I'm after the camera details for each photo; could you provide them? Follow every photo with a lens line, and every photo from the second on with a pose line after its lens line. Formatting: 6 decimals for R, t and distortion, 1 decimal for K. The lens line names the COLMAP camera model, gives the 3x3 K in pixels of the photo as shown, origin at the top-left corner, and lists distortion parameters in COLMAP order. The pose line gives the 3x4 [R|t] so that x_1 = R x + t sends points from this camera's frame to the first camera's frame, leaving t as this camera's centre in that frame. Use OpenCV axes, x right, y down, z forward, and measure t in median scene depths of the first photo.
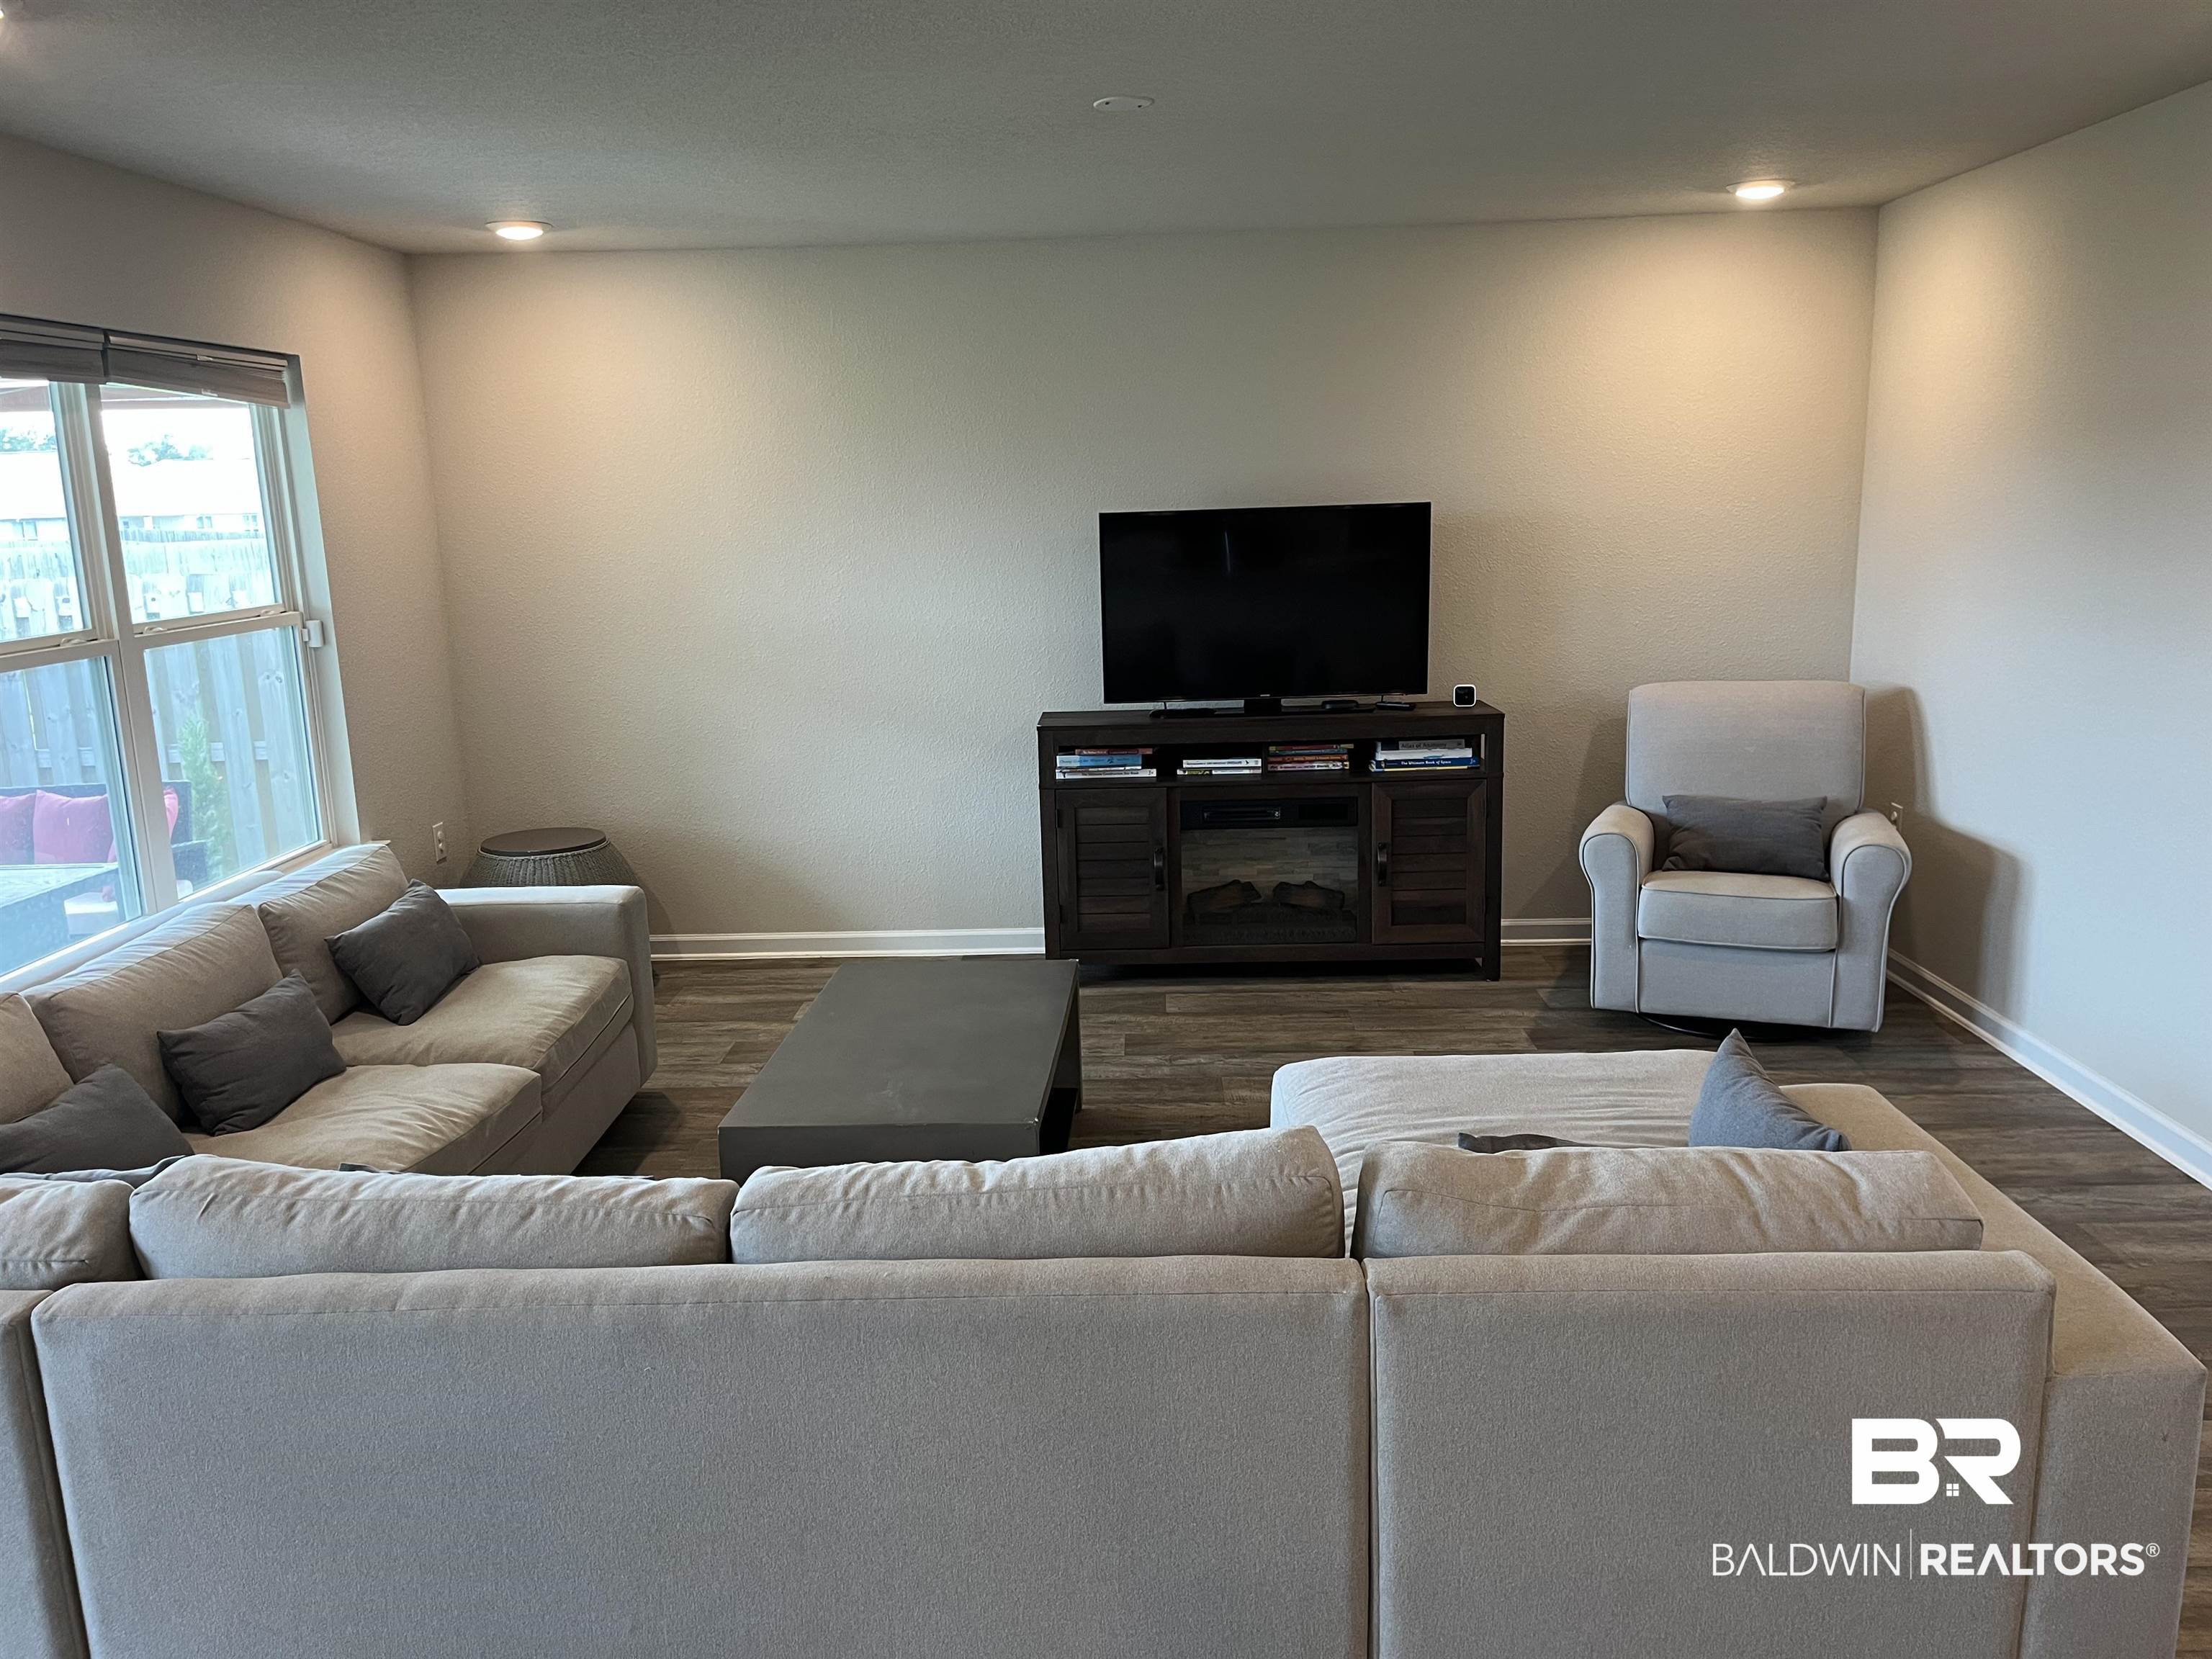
lens RADIAL K [[1661.9, 0, 1087.1], [0, 1661.9, 834.3], [0, 0, 1]] dist [0.090709, -0.113541]
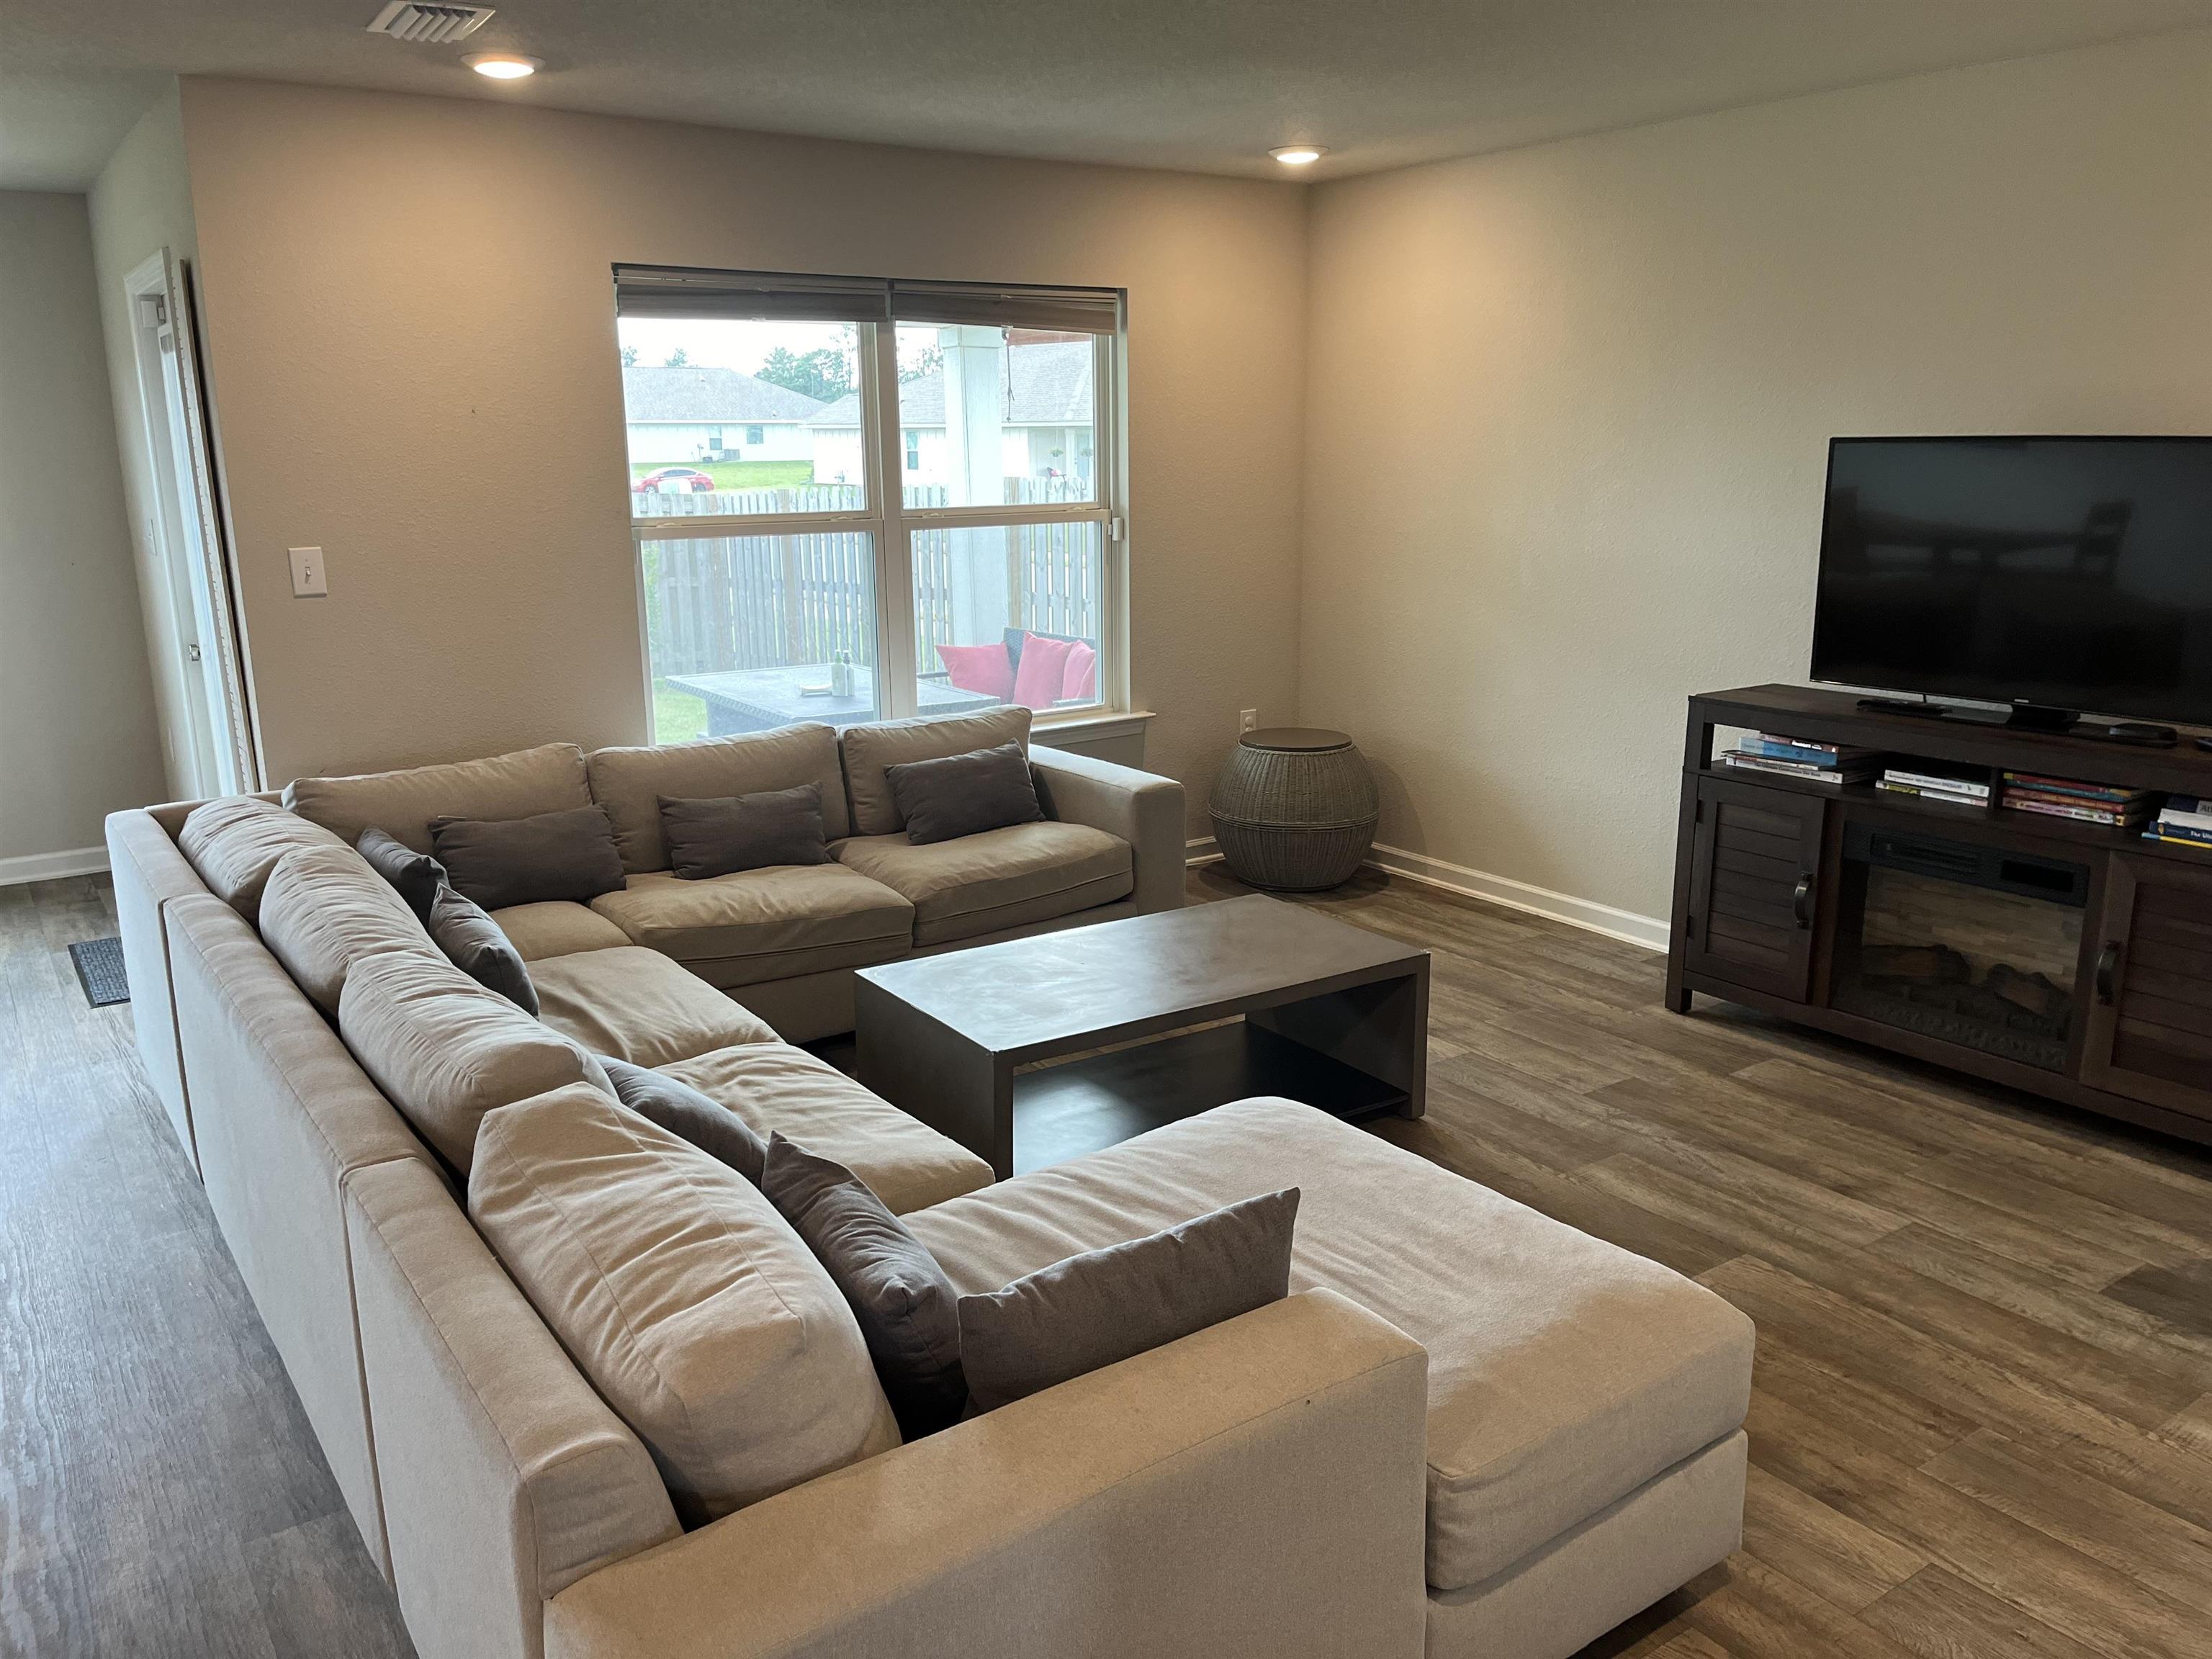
lens RADIAL K [[1661.9, 0, 1087.1], [0, 1661.9, 834.3], [0, 0, 1]] dist [0.090709, -0.113541]
pose [[0.600750, 0.209607, -0.771469, 0.441849], [-0.168548, 0.976533, 0.134073, -0.058351], [0.781467, 0.049485, 0.621981, 0.246806]]
